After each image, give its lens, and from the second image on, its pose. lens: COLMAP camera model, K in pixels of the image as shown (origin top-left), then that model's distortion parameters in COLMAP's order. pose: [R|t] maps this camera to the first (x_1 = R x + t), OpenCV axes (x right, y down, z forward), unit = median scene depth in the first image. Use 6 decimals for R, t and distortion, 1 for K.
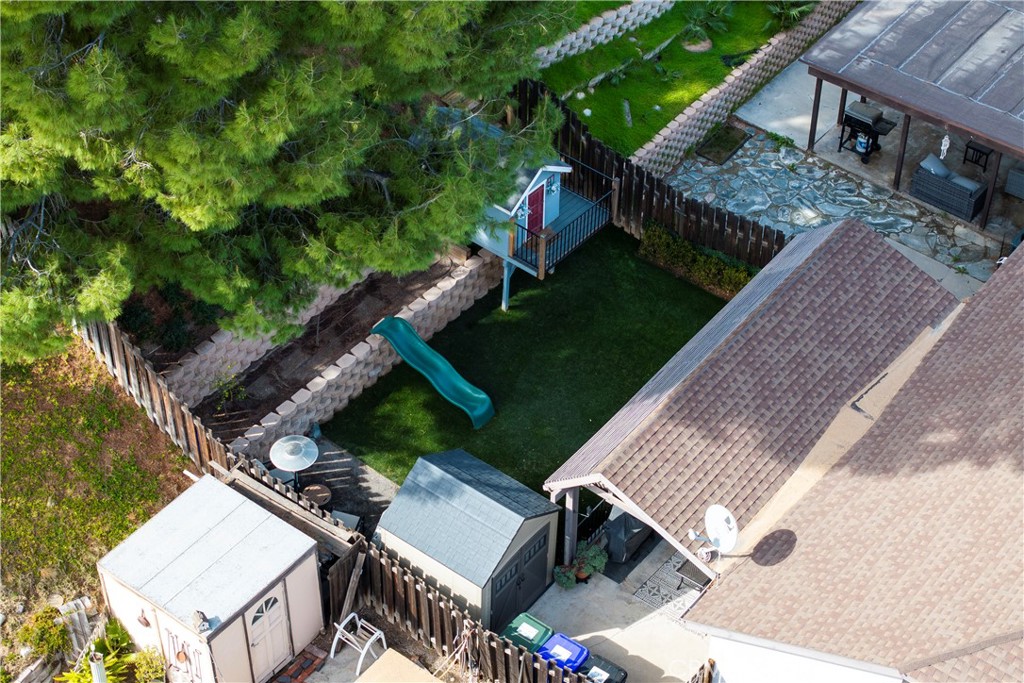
lens RADIAL K [[2074.1, 0, 521.0], [0, 2074.1, 339.0], [0, 0, 1]] dist [-0.059803, 0.000000]
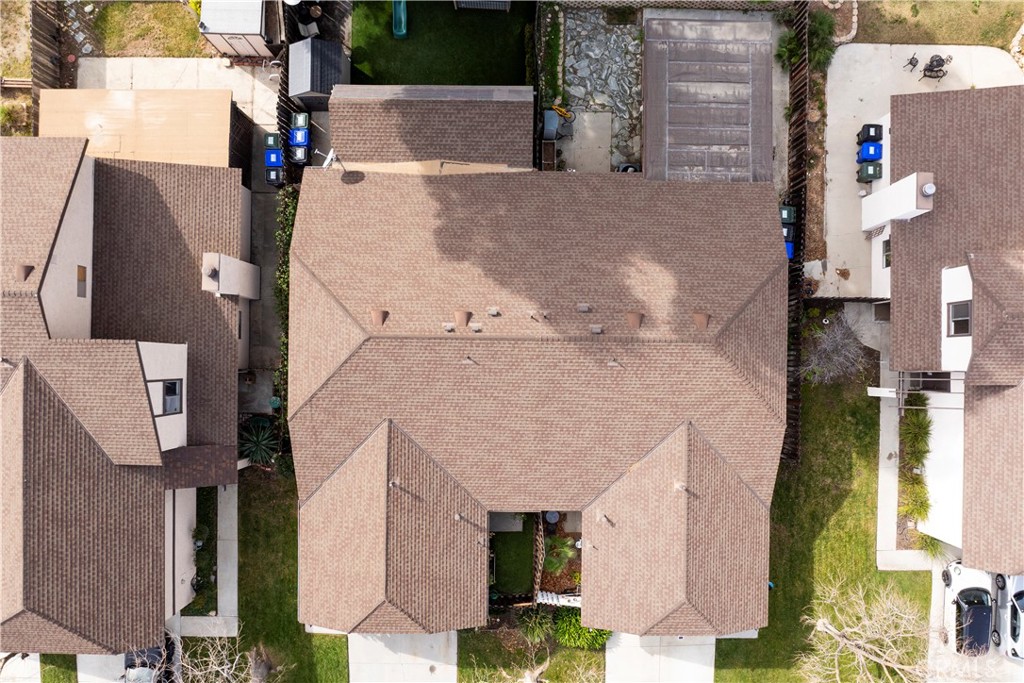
lens RADIAL K [[734.3, 0, 513.8], [0, 734.3, 362.6], [0, 0, 1]] dist [-0.046377, 0.010763]
pose [[0.594873, 0.803539, -0.021226, 0.366249], [-0.545351, 0.422851, 0.723733, -0.463939], [0.590523, -0.418953, 0.689754, 0.339453]]
